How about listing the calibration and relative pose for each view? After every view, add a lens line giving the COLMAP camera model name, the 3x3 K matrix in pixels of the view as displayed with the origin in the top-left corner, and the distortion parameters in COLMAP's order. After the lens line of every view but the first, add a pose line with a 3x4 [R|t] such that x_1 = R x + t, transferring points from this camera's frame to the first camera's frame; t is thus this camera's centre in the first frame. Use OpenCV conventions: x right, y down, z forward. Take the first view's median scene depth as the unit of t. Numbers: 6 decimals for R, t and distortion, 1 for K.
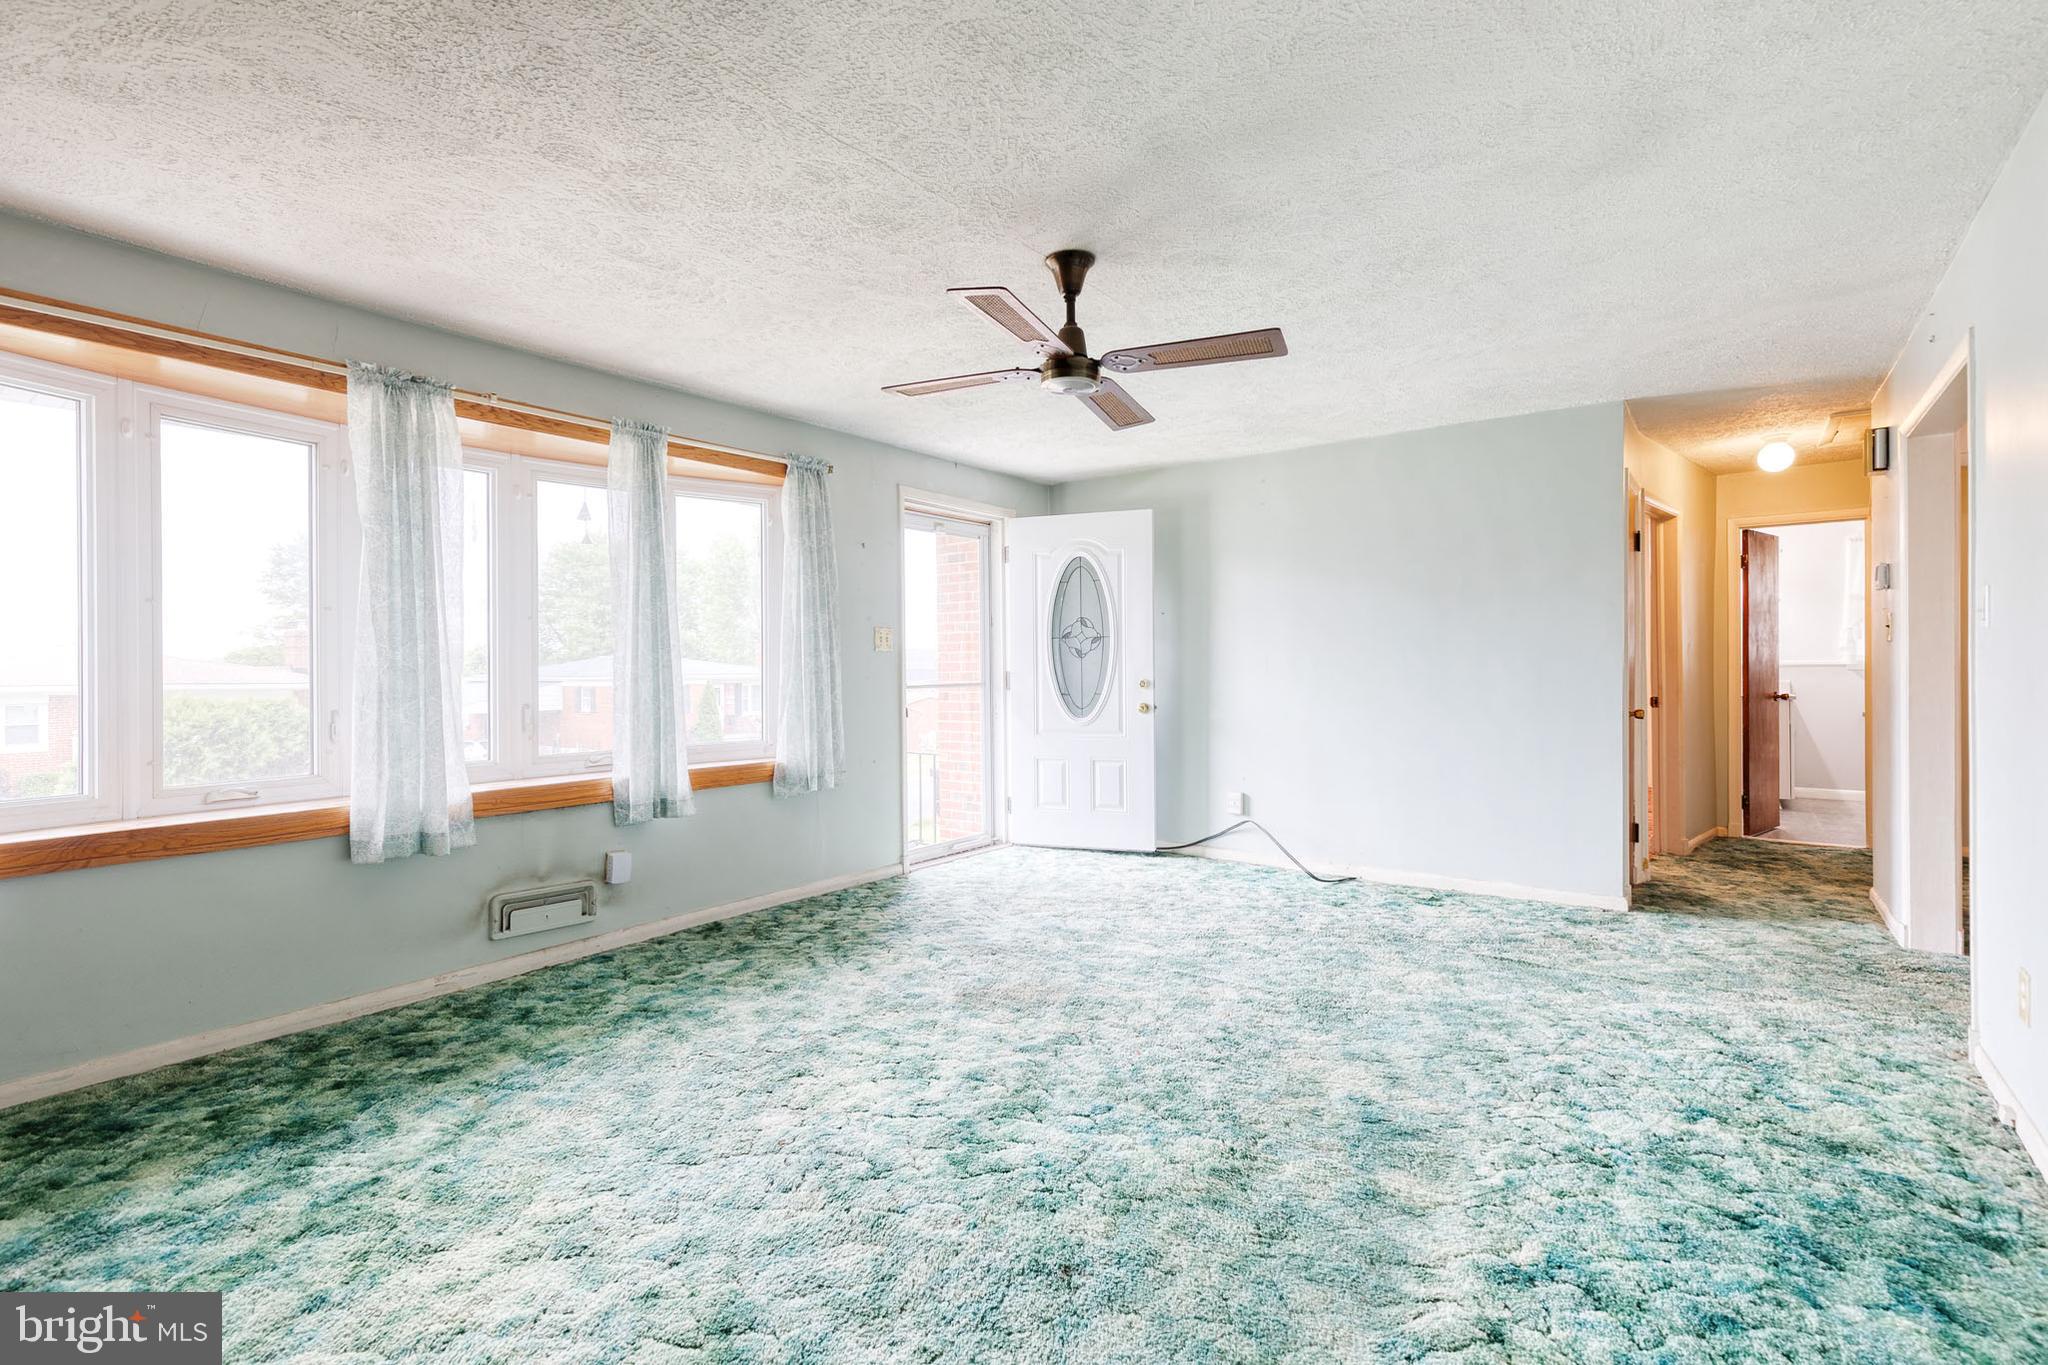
lens RADIAL K [[929.3, 0, 1033.9], [0, 929.3, 688.1], [0, 0, 1]] dist [0.009887, -0.001361]
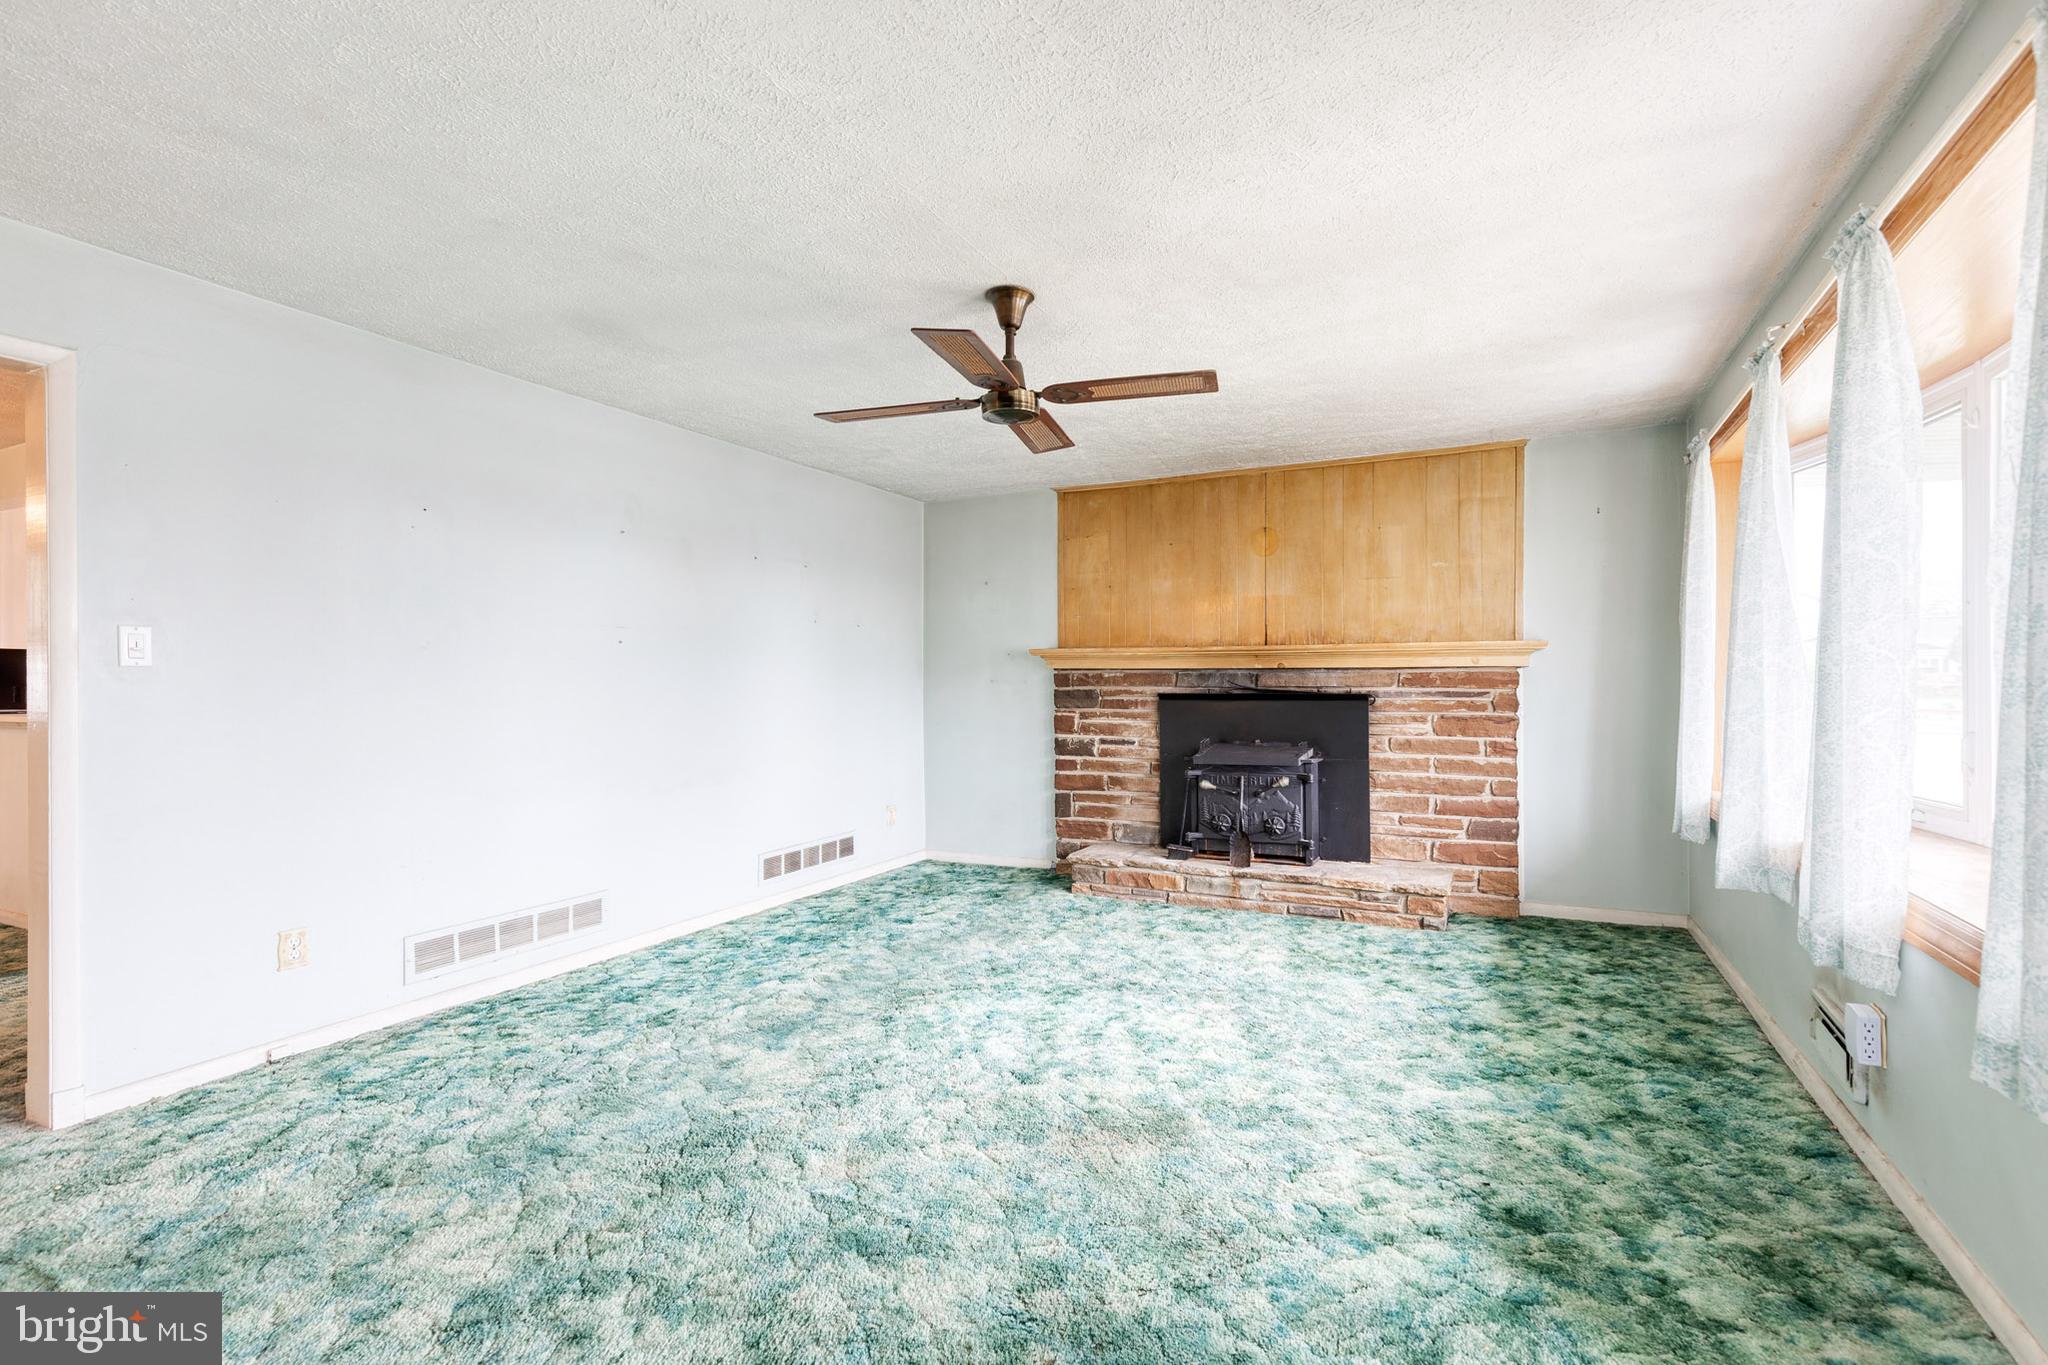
lens RADIAL K [[929.3, 0, 1033.9], [0, 929.3, 688.1], [0, 0, 1]] dist [0.009887, -0.001361]
pose [[-0.984825, 0.015581, -0.172850, 0.157714], [0.011538, 0.999636, 0.024373, -0.039537], [0.173167, 0.022008, -0.984647, 1.607399]]
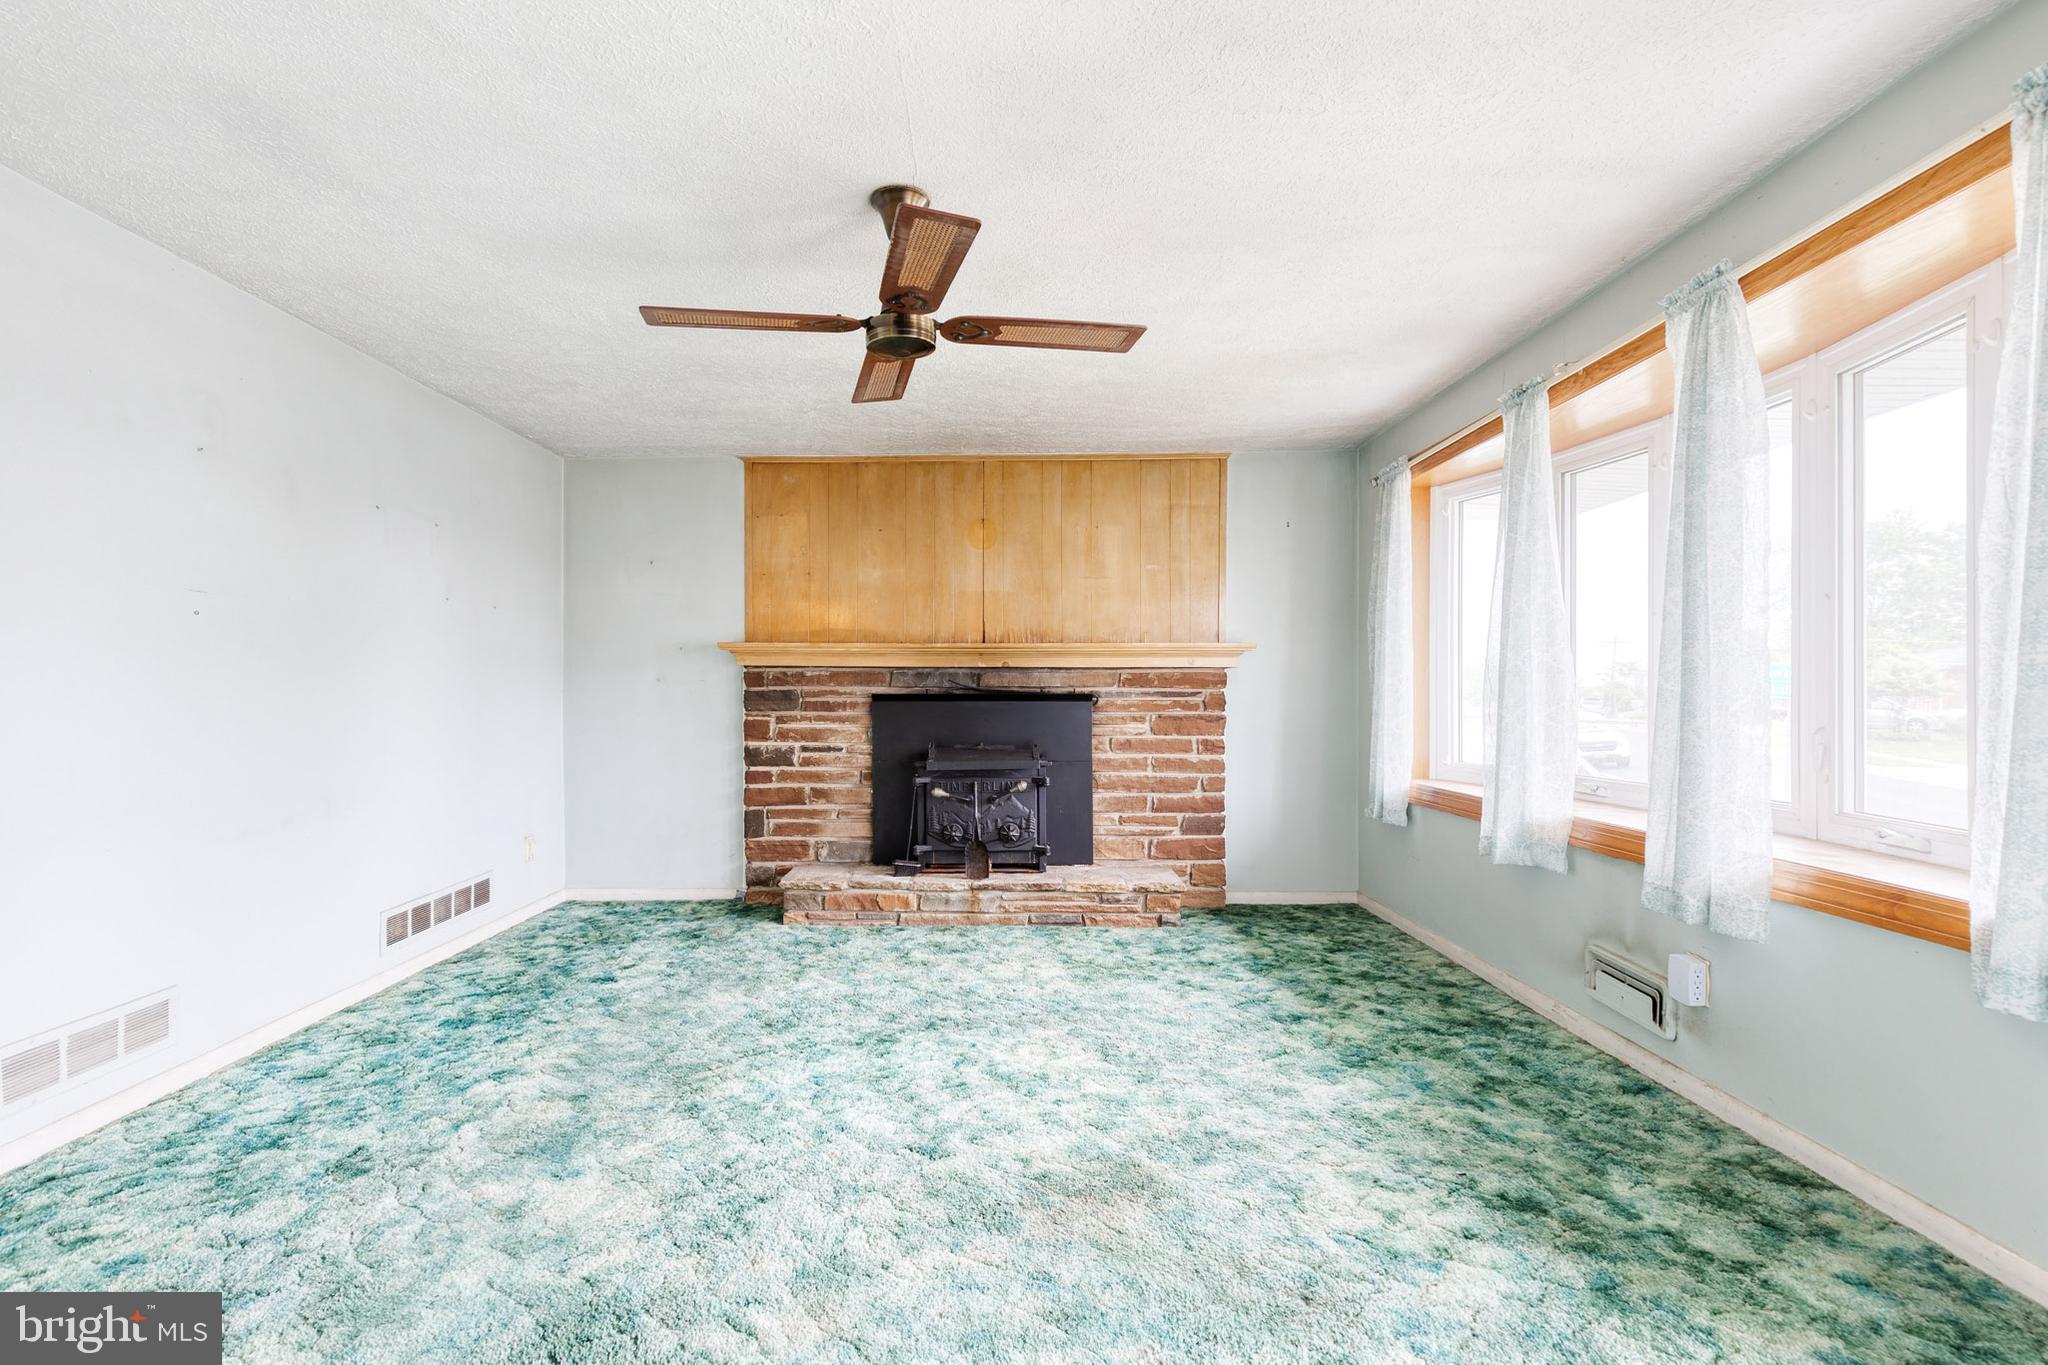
lens RADIAL K [[971.1, 0, 950.2], [0, 971.1, 695.8], [0, 0, 1]] dist [0.013303, -0.003022]
pose [[-0.832506, 0.015216, -0.553808, 0.395650], [0.000708, 0.999651, 0.026401, -0.026615], [0.554016, 0.021586, -0.832226, 1.402614]]
